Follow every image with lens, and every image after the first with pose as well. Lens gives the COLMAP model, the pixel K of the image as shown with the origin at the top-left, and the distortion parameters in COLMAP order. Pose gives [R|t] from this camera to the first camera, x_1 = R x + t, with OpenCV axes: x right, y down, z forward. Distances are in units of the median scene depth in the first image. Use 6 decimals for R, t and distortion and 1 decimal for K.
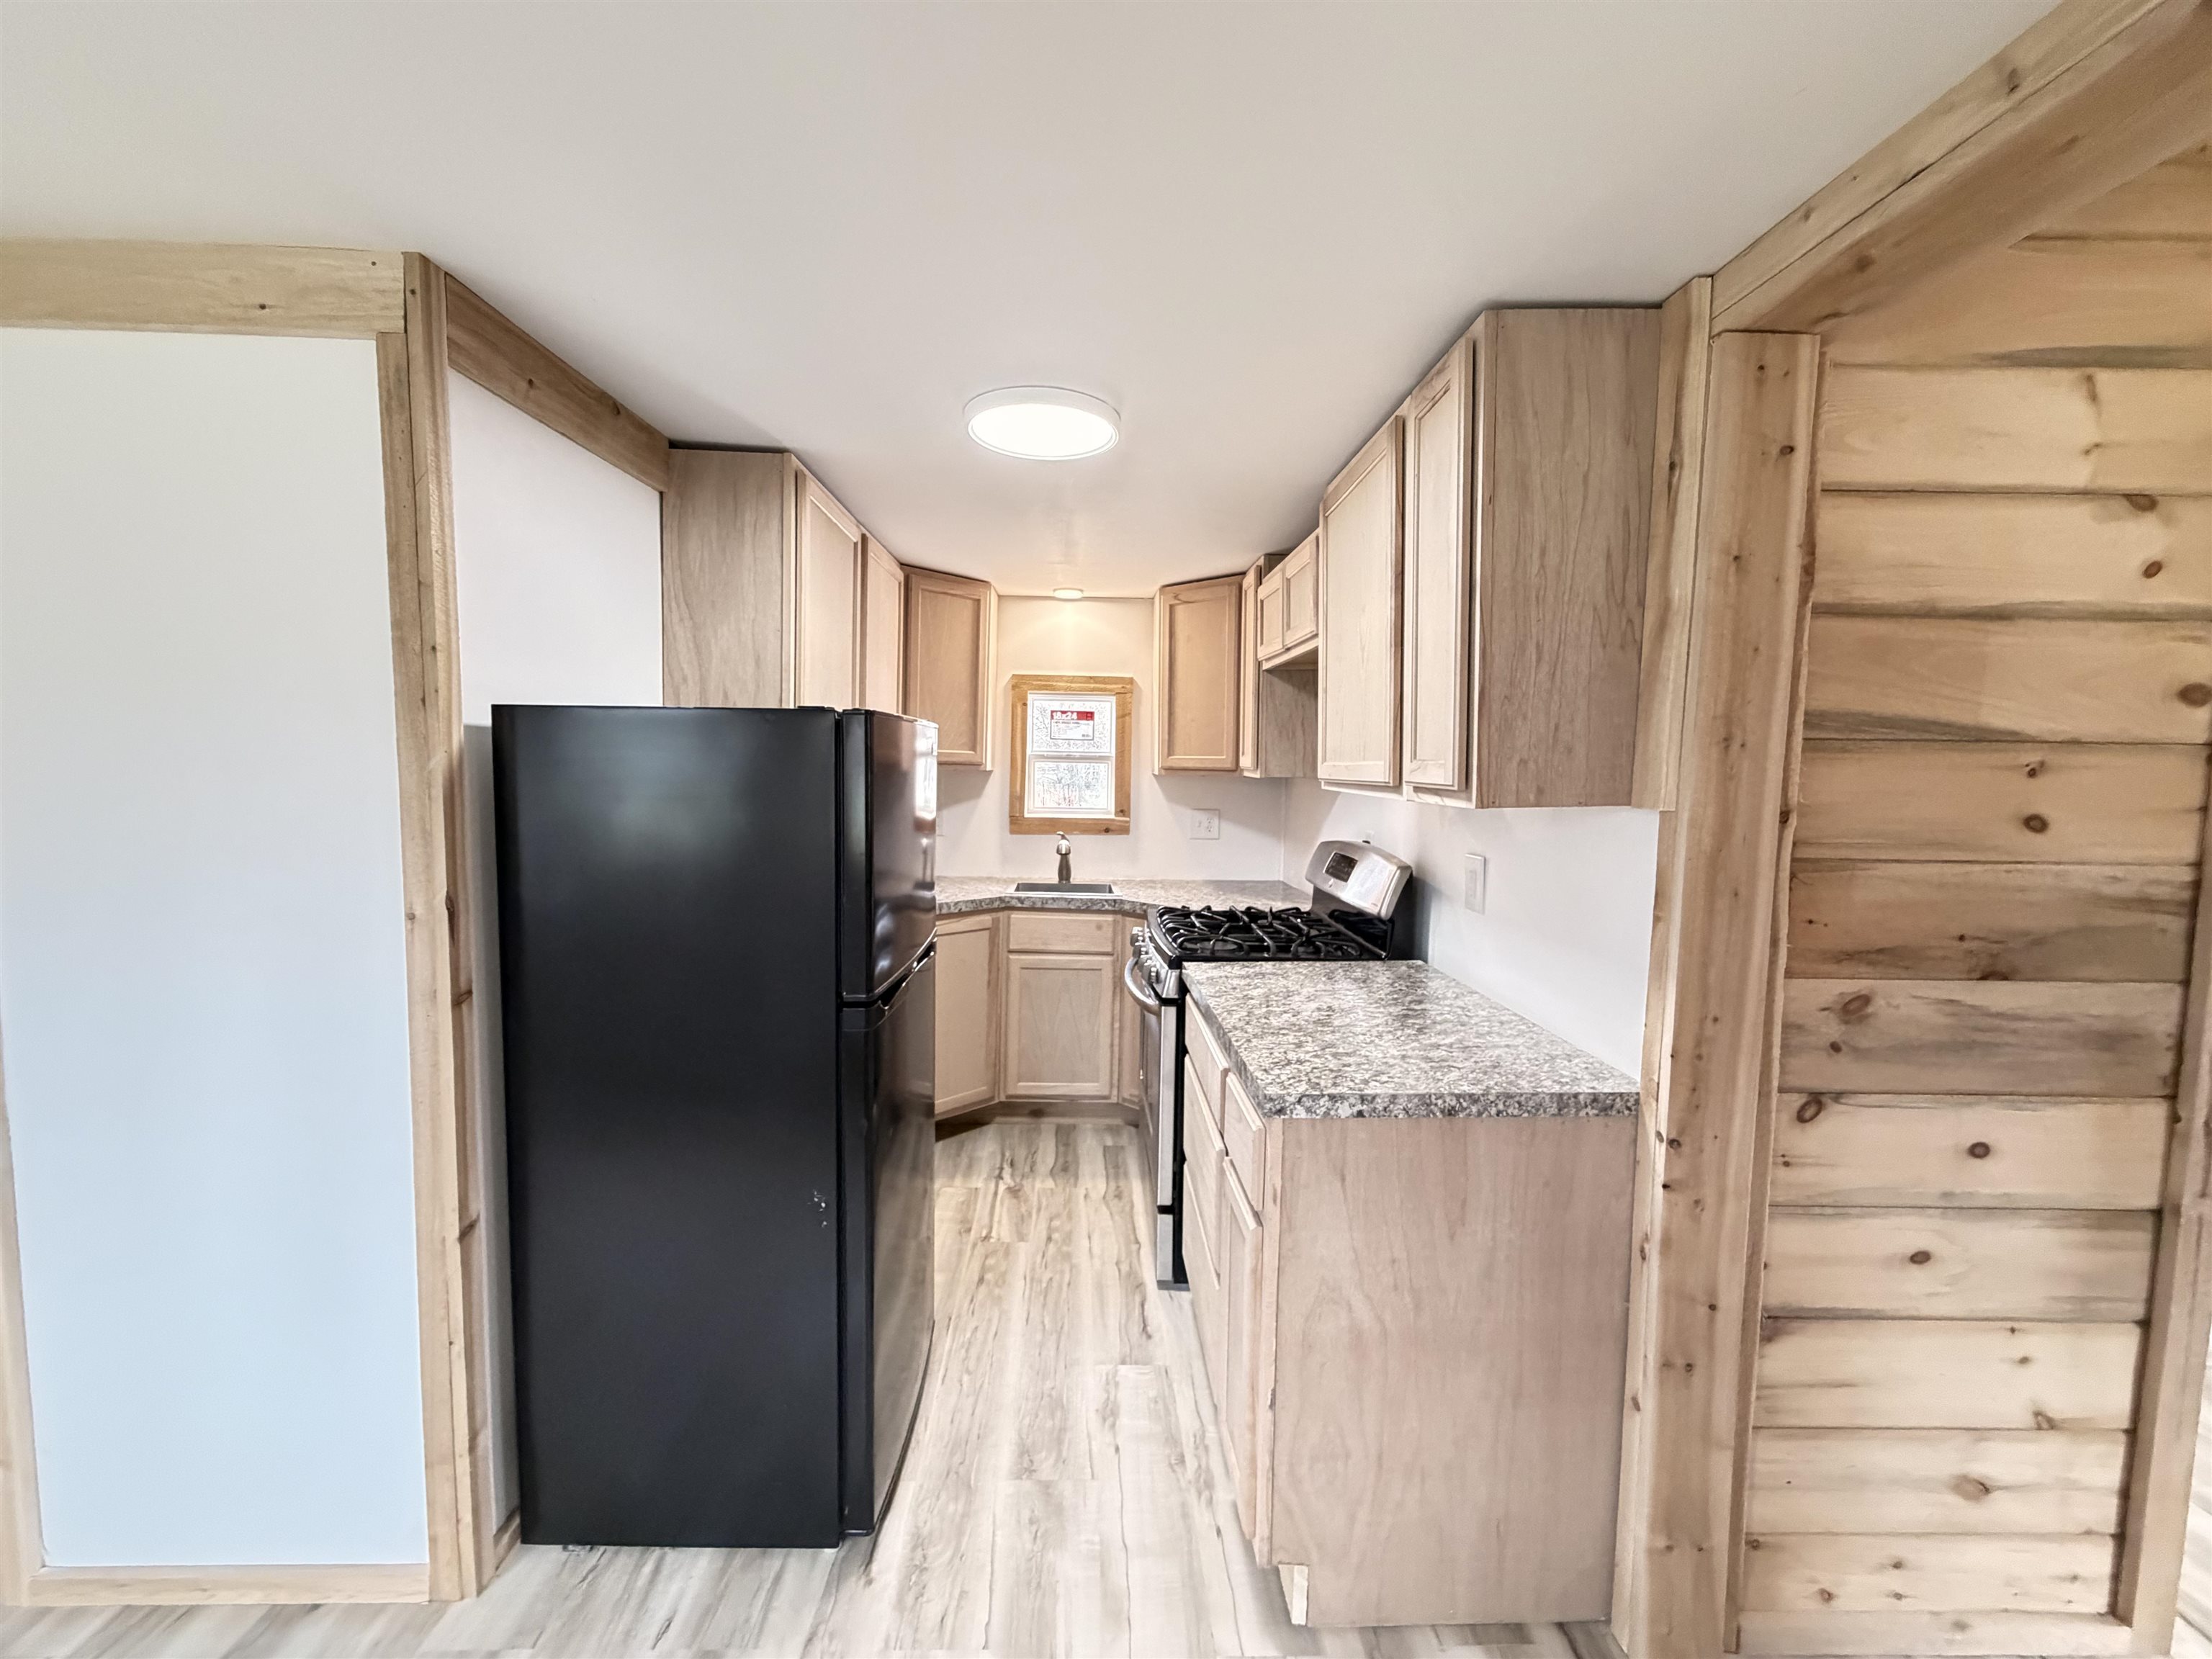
lens RADIAL K [[883.4, 0, 1099.1], [0, 883.4, 828.1], [0, 0, 1]] dist [-0.000156, 0.000098]
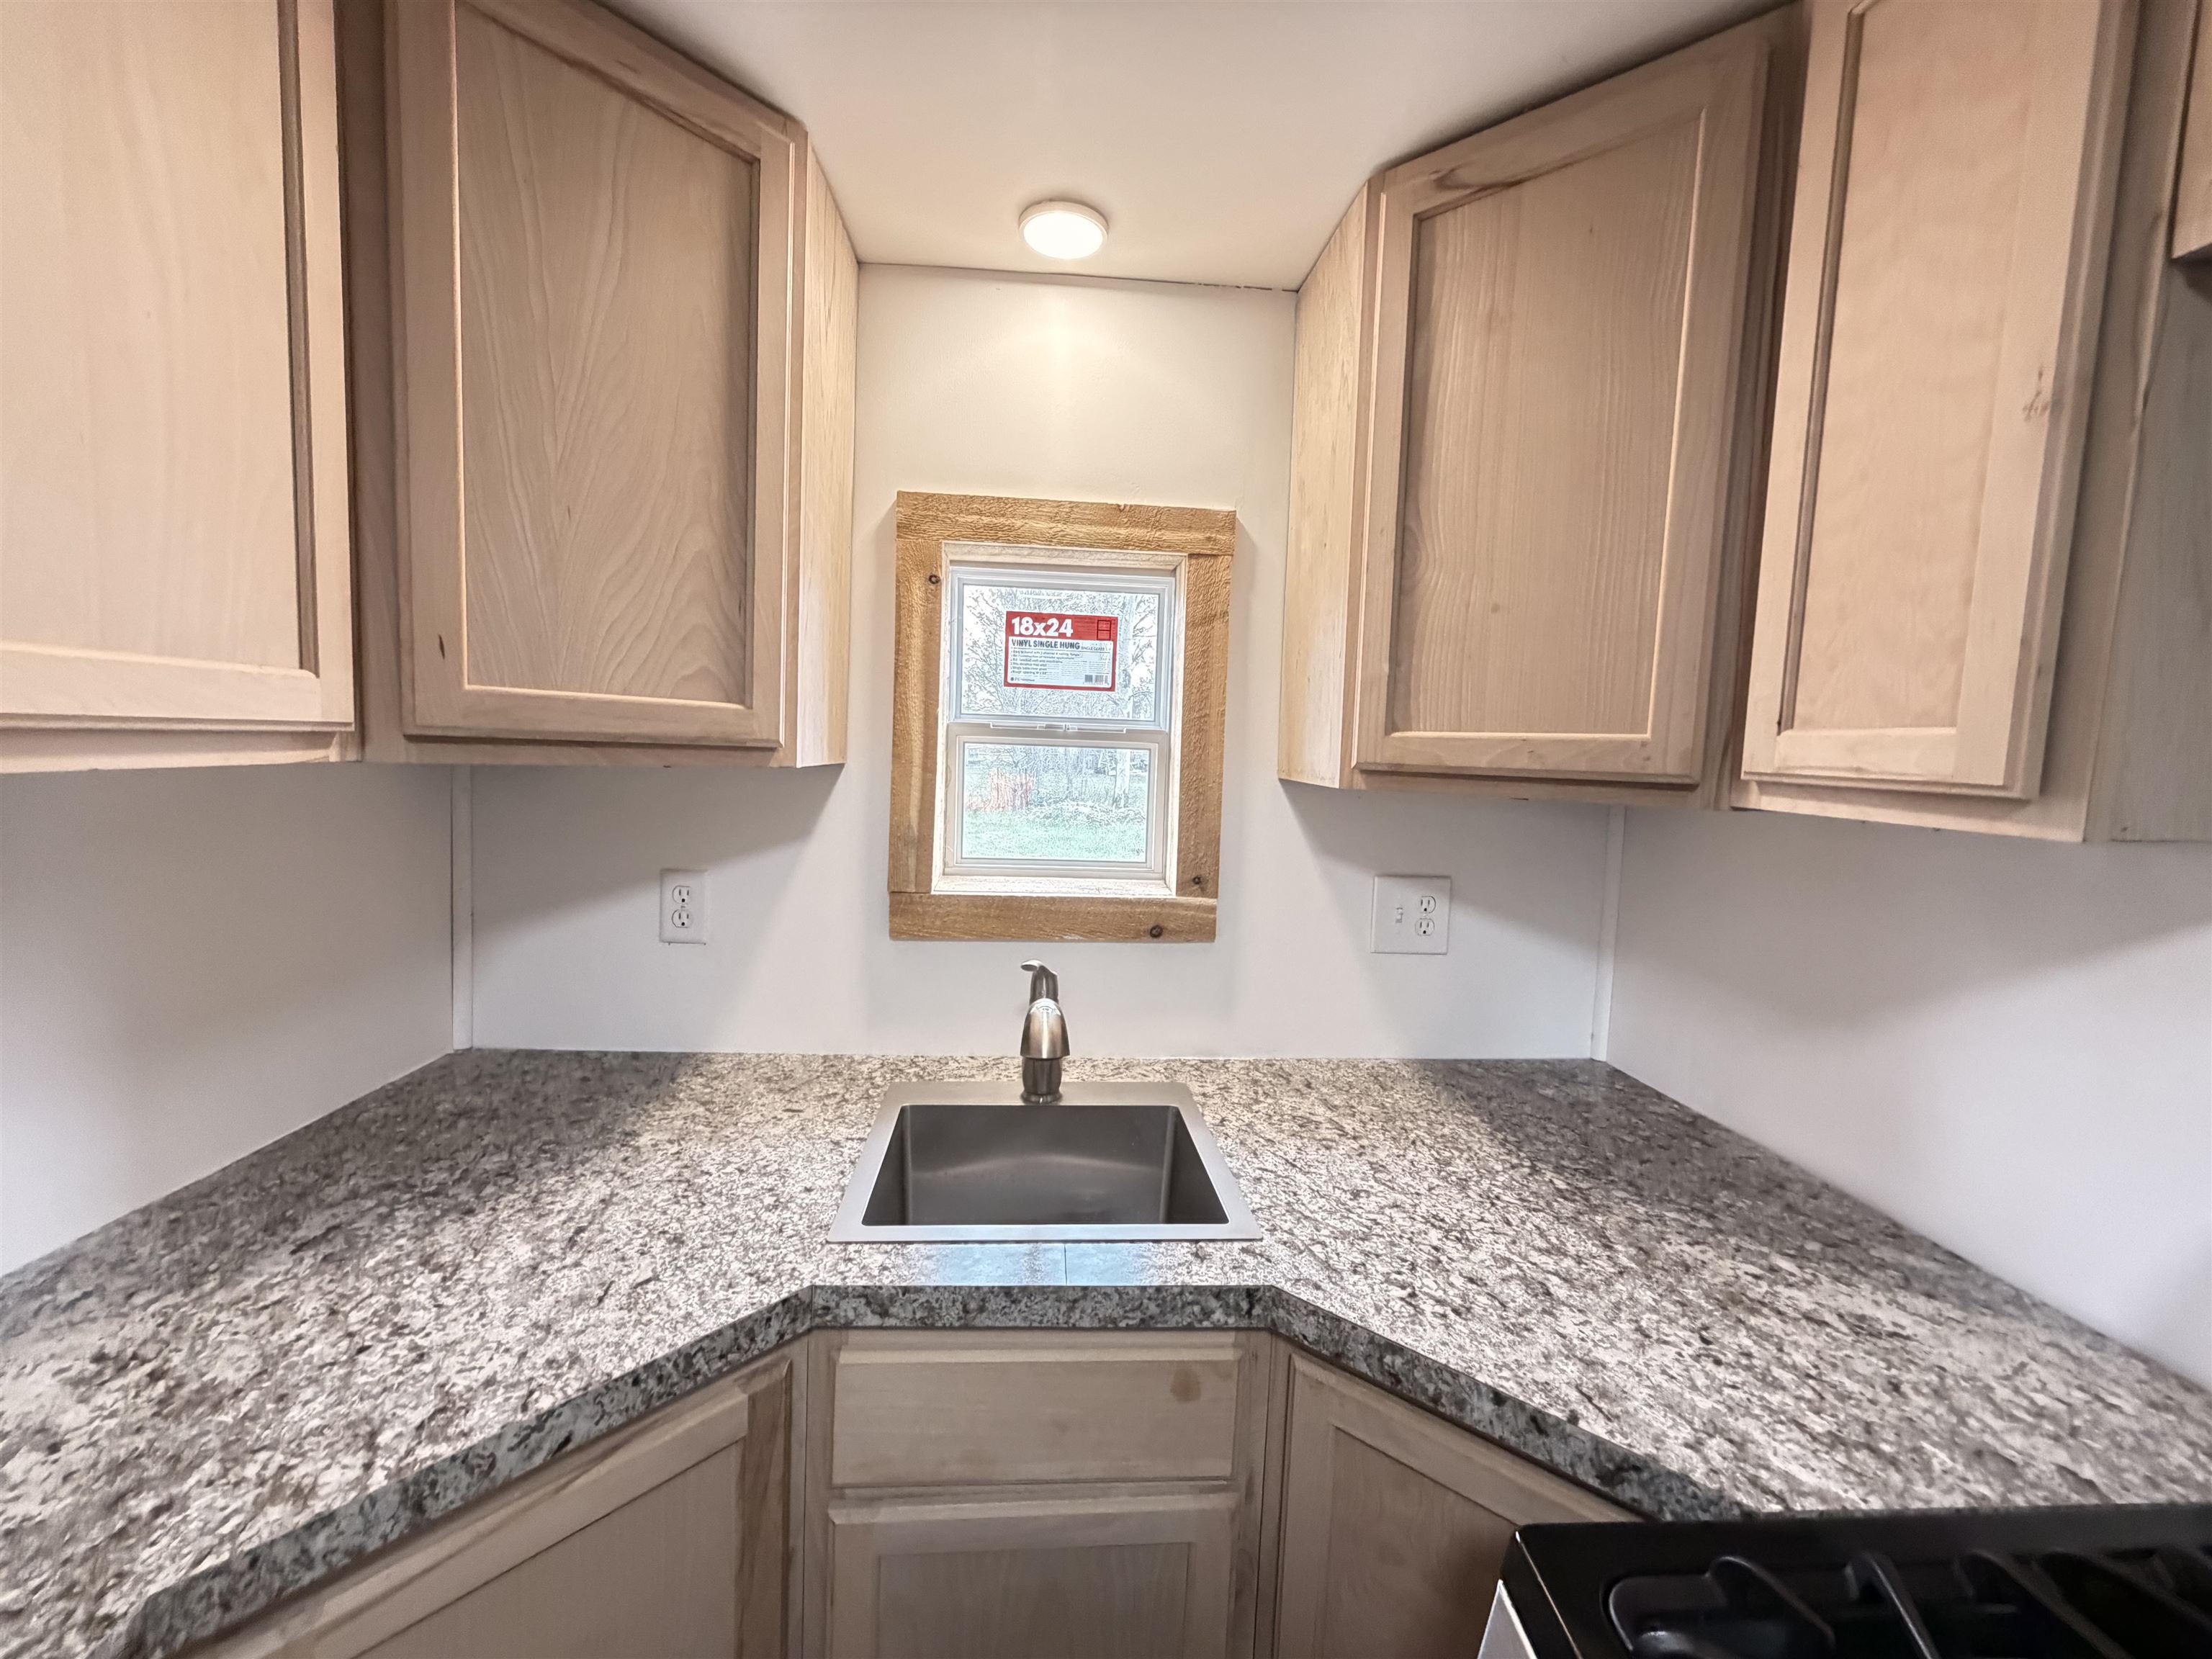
lens RADIAL K [[883.4, 0, 1099.1], [0, 883.4, 828.1], [0, 0, 1]] dist [-0.000156, 0.000098]
pose [[0.998664, 0.010962, 0.050497, -0.044739], [-0.011970, 0.999734, 0.019701, -0.062775], [-0.050268, -0.020279, 0.998530, 0.833301]]
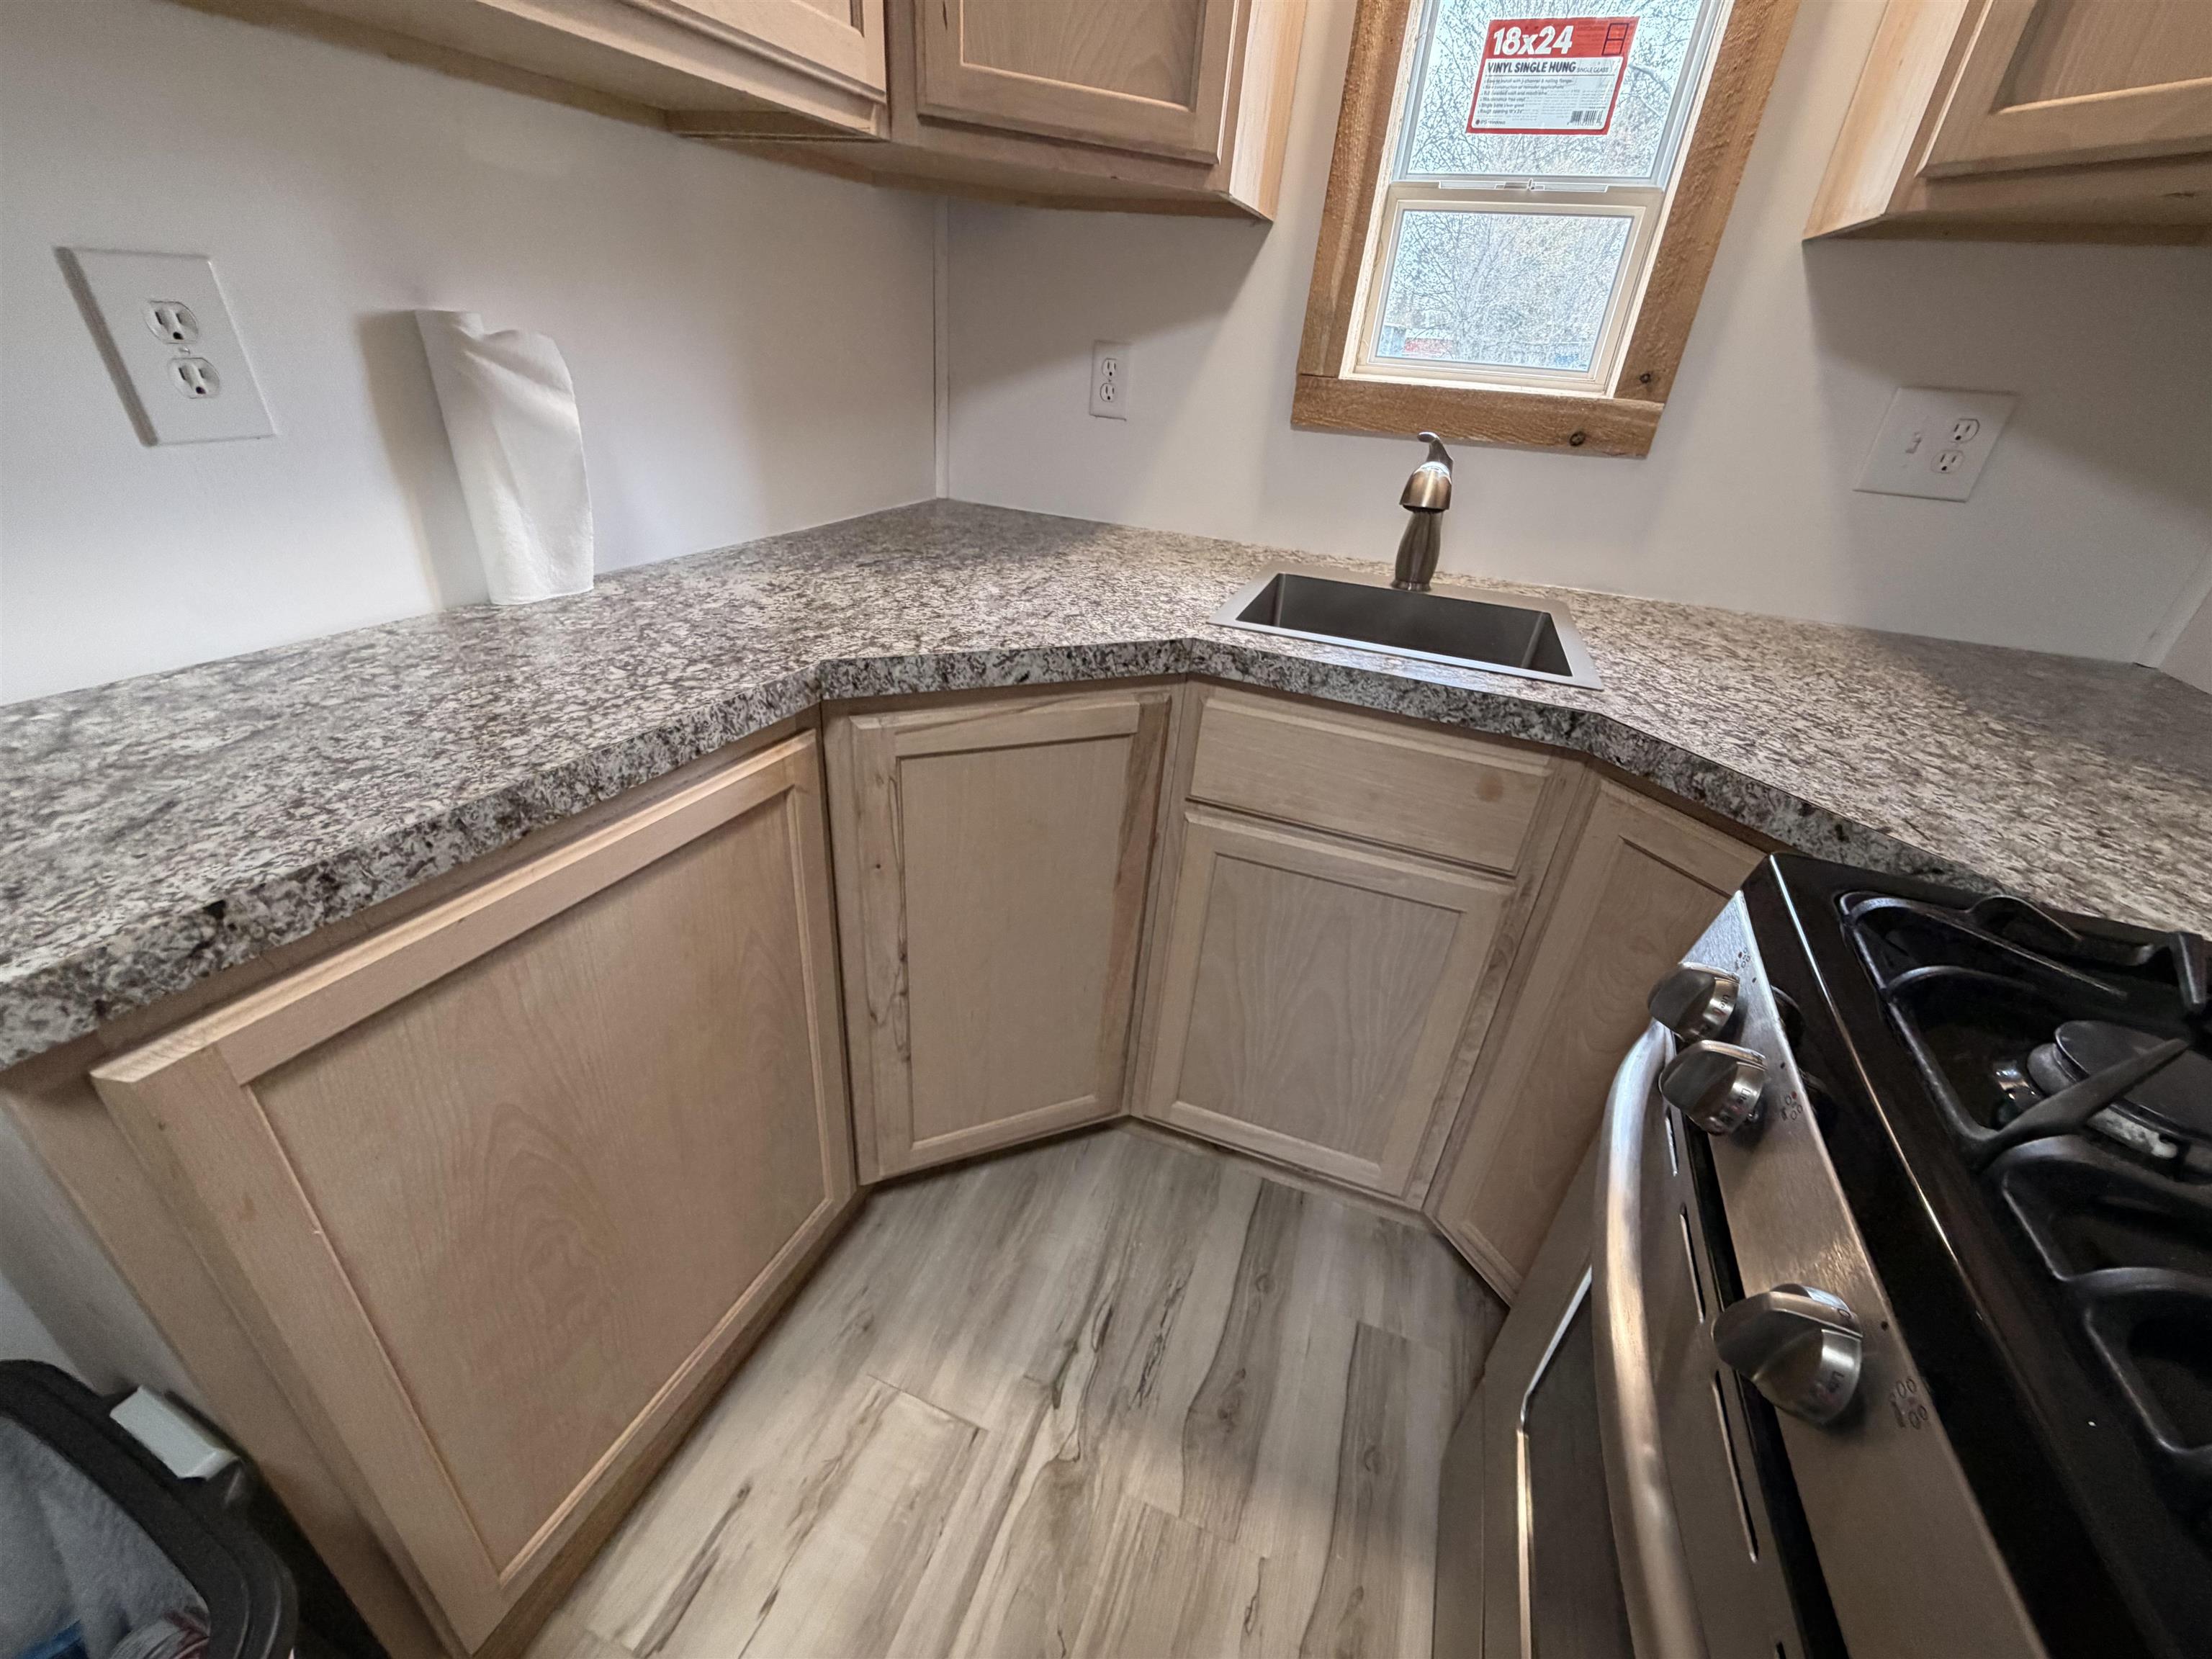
lens RADIAL K [[883.4, 0, 1099.1], [0, 883.4, 828.1], [0, 0, 1]] dist [-0.000156, 0.000098]
pose [[0.923541, 0.221232, -0.313255, -0.027981], [-0.071907, 0.902240, 0.425196, 0.008251], [0.376698, -0.370161, 0.849164, 0.775138]]
